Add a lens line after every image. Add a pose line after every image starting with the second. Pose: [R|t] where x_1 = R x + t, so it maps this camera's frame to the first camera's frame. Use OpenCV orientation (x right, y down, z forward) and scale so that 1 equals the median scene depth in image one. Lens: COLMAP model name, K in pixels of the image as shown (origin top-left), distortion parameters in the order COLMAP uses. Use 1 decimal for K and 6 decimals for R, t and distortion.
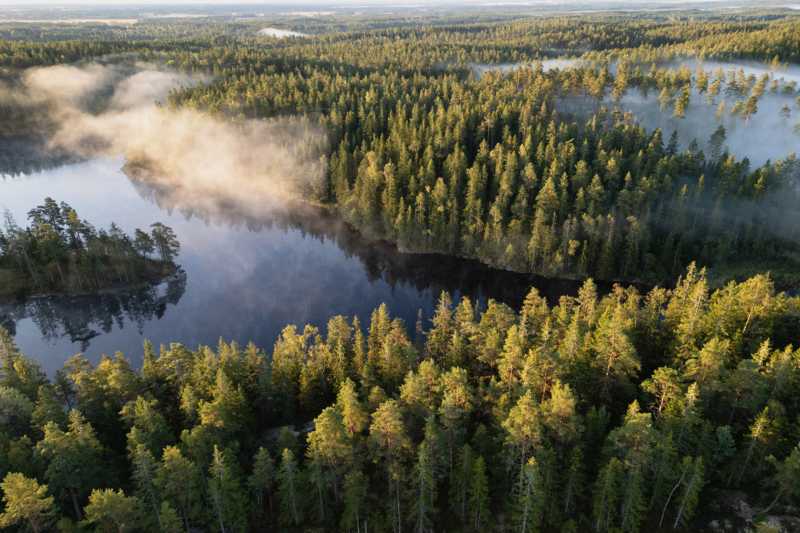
lens RADIAL K [[558.0, 0, 404.1], [0, 558.0, 299.3], [0, 0, 1]] dist [0.068414, -0.055287]
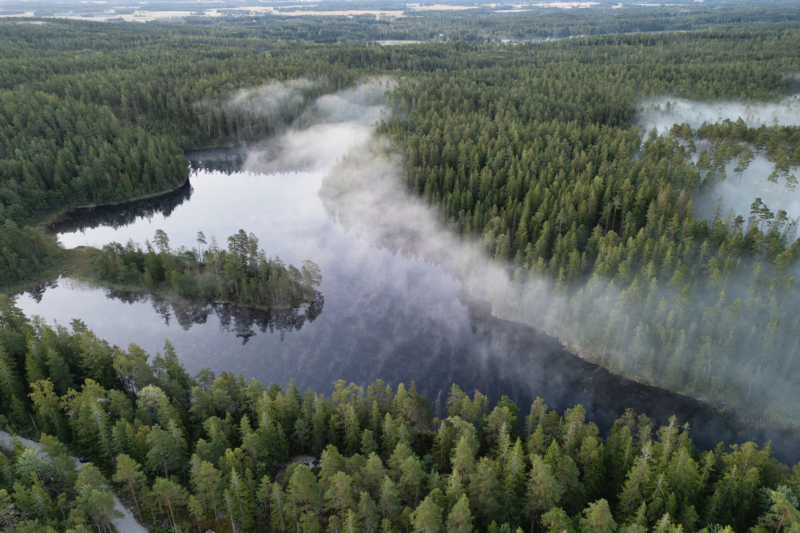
lens RADIAL K [[558.0, 0, 400.0], [0, 558.0, 300.5], [0, 0, 1]] dist [0.068414, -0.055287]
pose [[0.918686, 0.190936, -0.345773, 0.222482], [-0.186110, 0.981383, 0.047443, -0.145934], [0.348395, 0.020766, 0.937118, -0.127256]]
